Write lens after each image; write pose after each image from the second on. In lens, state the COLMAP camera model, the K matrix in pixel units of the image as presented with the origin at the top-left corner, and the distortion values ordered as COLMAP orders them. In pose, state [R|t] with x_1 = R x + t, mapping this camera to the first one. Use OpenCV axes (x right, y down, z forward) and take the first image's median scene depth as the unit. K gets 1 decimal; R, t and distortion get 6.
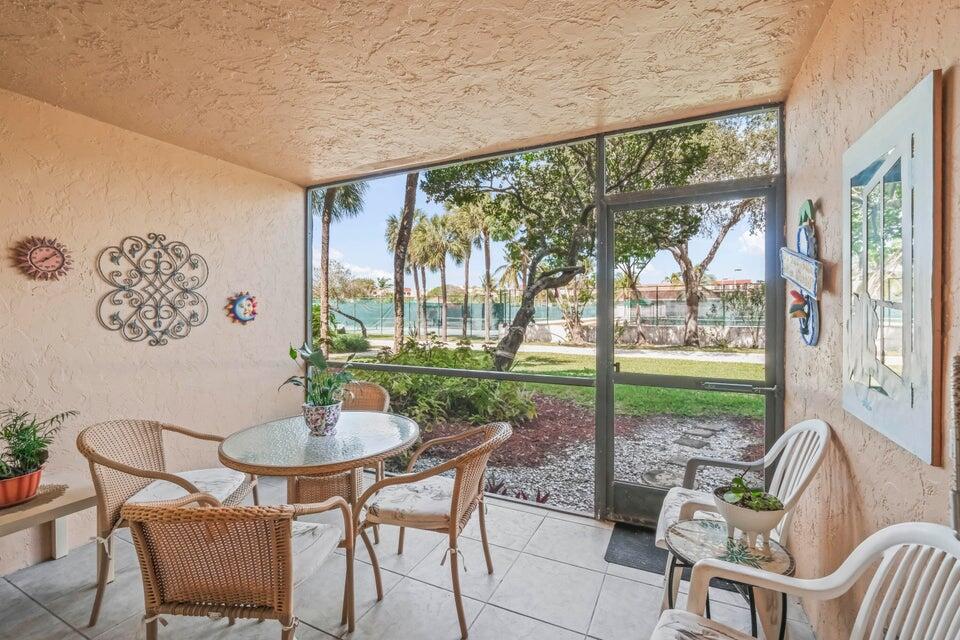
lens RADIAL K [[428.6, 0, 479.2], [0, 428.6, 318.0], [0, 0, 1]] dist [0.004383, 0.000658]
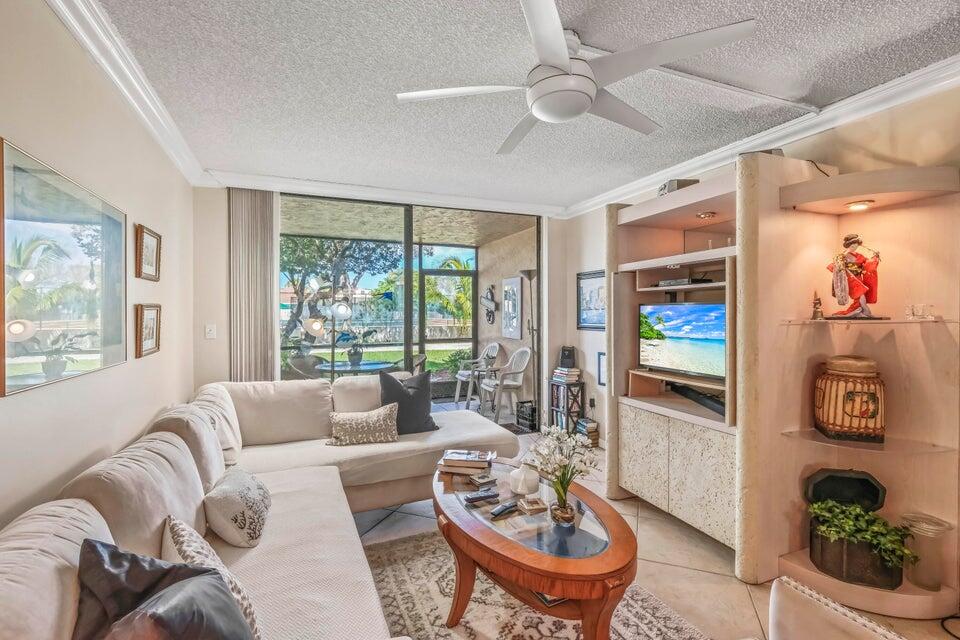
lens RADIAL K [[428.6, 0, 481.1], [0, 428.6, 316.2], [0, 0, 1]] dist [0.004383, 0.000658]
pose [[0.663489, 0.004497, 0.748173, -1.928467], [0.003402, 0.999953, -0.009028, 0.027341], [-0.748179, 0.008535, 0.663442, -1.293636]]
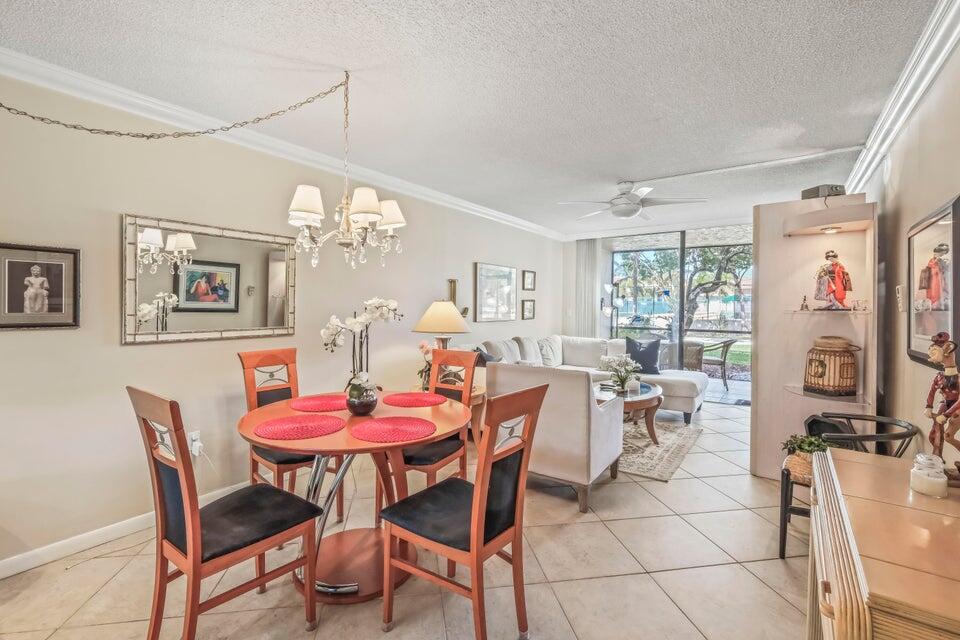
lens RADIAL K [[428.6, 0, 475.5], [0, 428.6, 310.8], [0, 0, 1]] dist [0.004383, 0.000658]
pose [[0.984577, 0.023579, -0.173355, -1.478089], [-0.022711, 0.999718, 0.006989, 0.047553], [0.173471, -0.002944, 0.984835, -2.968908]]
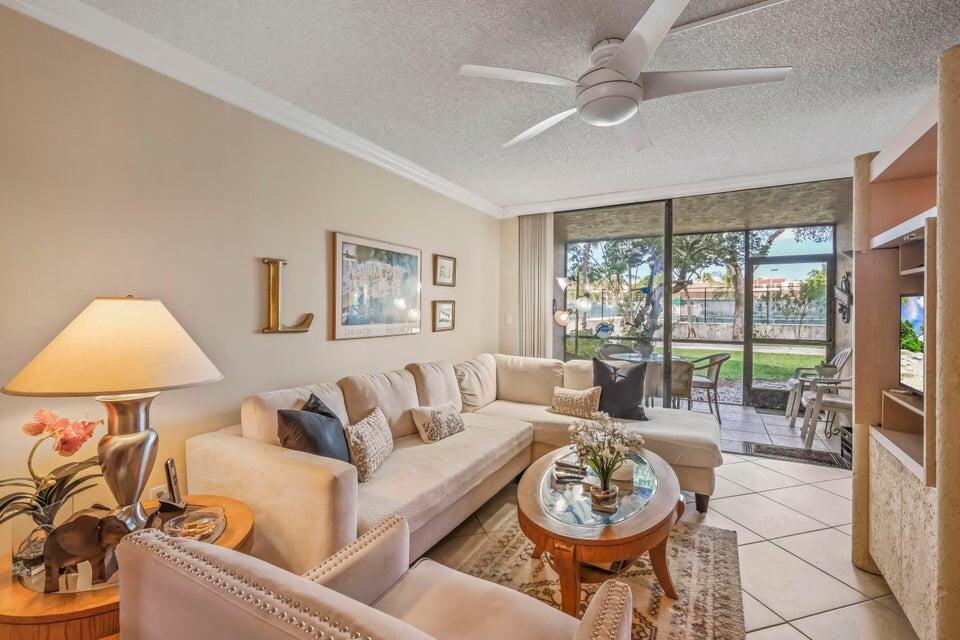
lens RADIAL K [[428.6, 0, 477.1], [0, 428.6, 310.9], [0, 0, 1]] dist [0.004383, 0.000658]
pose [[0.998117, 0.016902, -0.058962, -1.364614], [-0.017264, 0.999835, -0.005636, 0.037077], [0.058857, 0.006644, 0.998244, -1.809067]]
